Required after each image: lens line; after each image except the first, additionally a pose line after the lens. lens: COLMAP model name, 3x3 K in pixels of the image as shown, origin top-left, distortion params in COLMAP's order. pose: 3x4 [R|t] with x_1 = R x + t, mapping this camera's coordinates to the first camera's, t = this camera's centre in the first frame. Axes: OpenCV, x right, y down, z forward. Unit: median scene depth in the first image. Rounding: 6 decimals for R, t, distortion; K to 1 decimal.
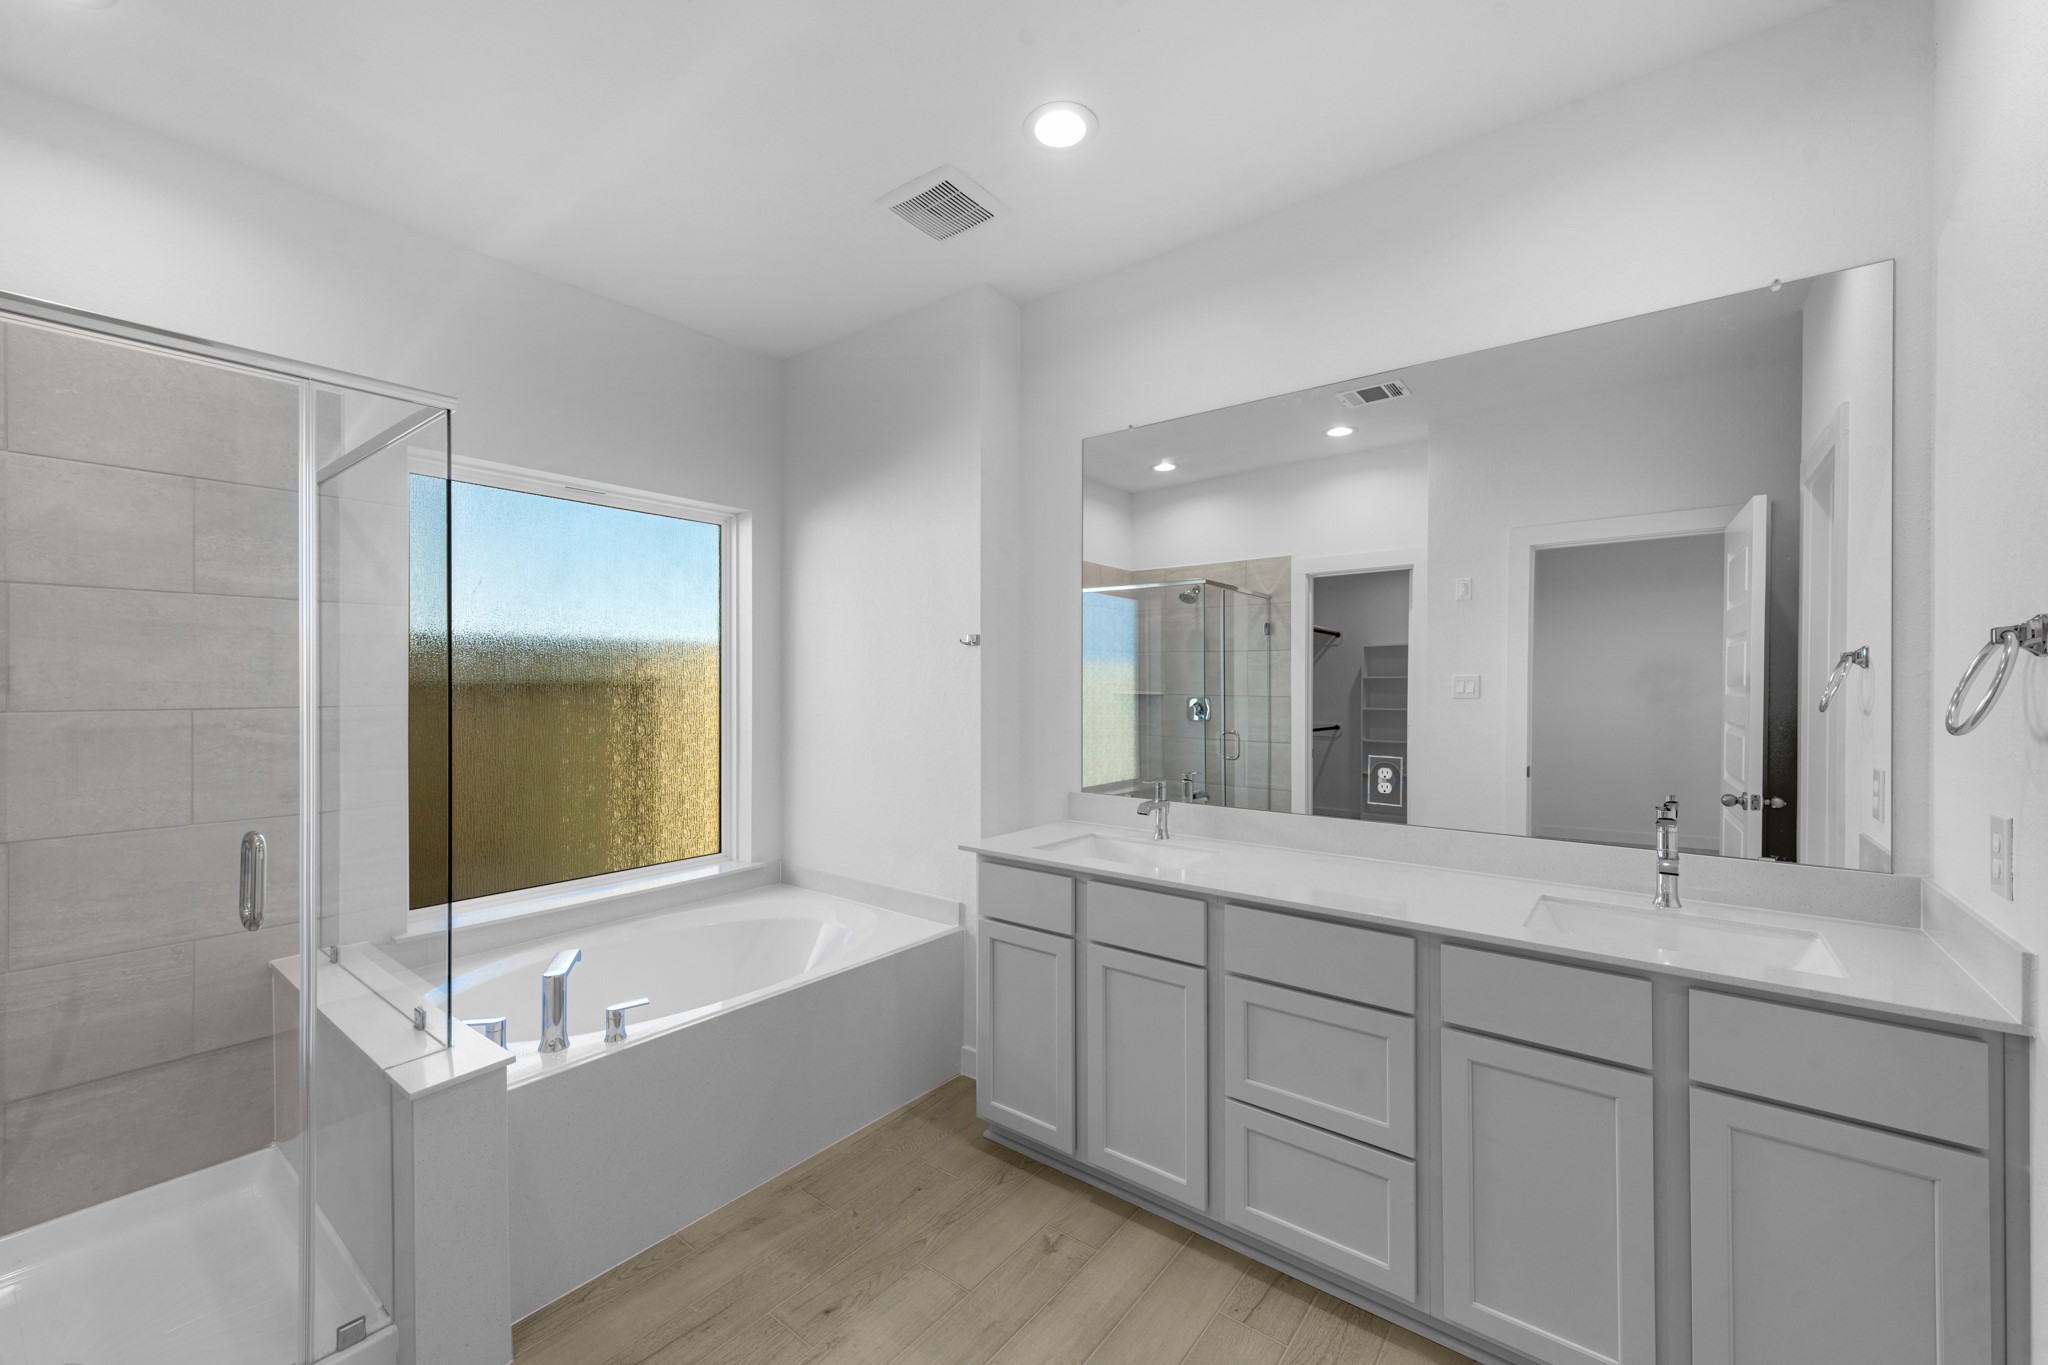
lens RADIAL K [[818.3, 0, 1018.4], [0, 818.3, 684.9], [0, 0, 1]] dist [0.001339, 0.000245]
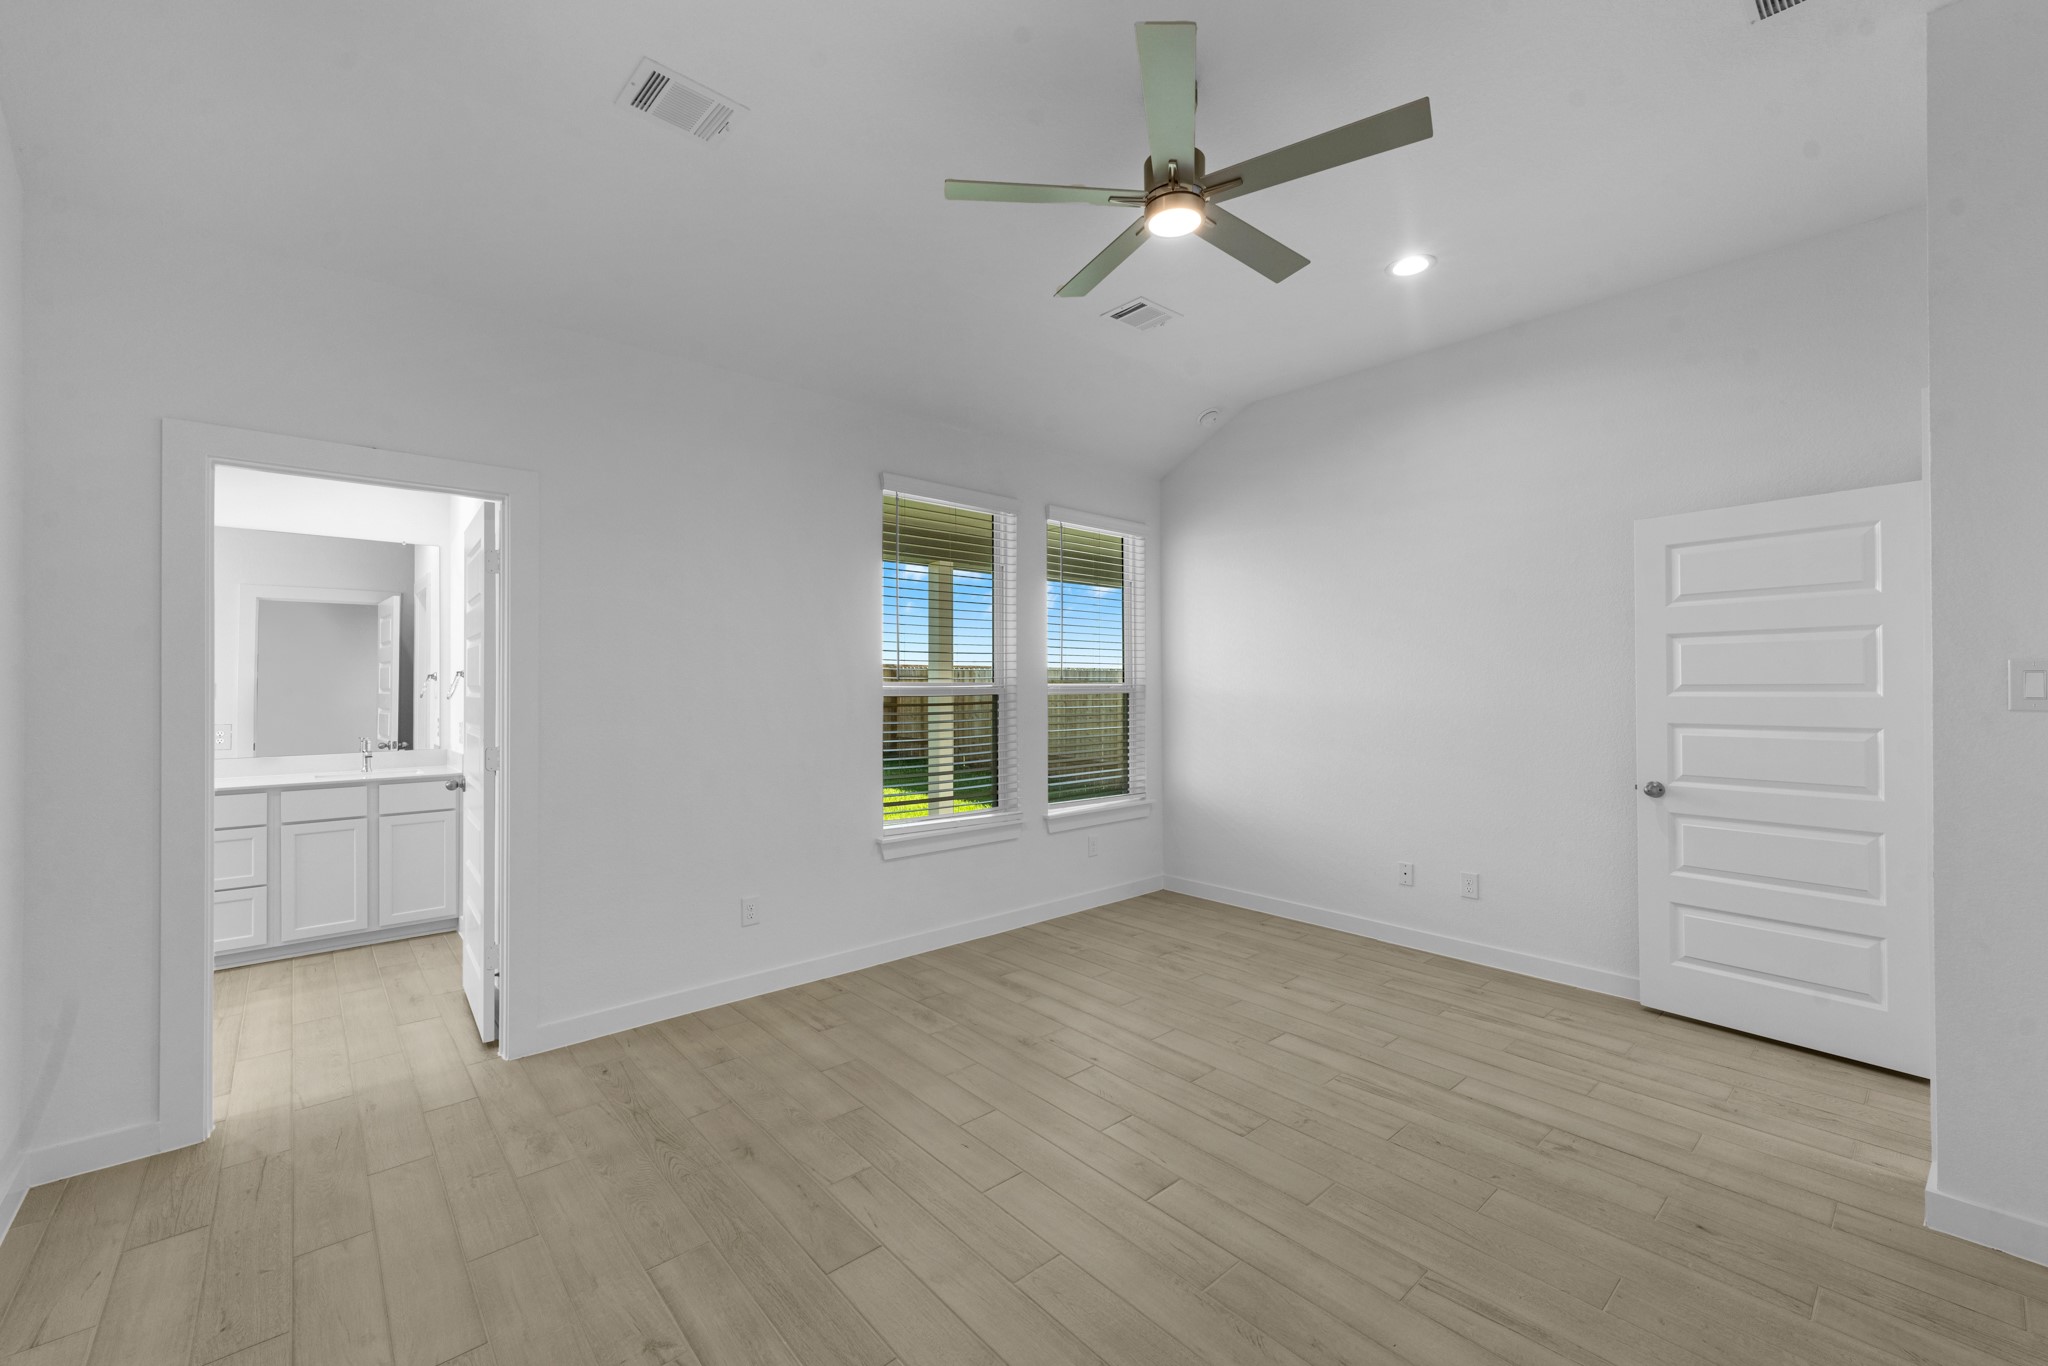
lens RADIAL K [[818.3, 0, 1019.9], [0, 818.3, 686.1], [0, 0, 1]] dist [0.001339, 0.000245]
pose [[0.176193, 0.002360, 0.984353, -0.830504], [0.003879, 0.999988, -0.003092, 0.008563], [-0.984348, 0.004363, 0.176182, -0.888663]]
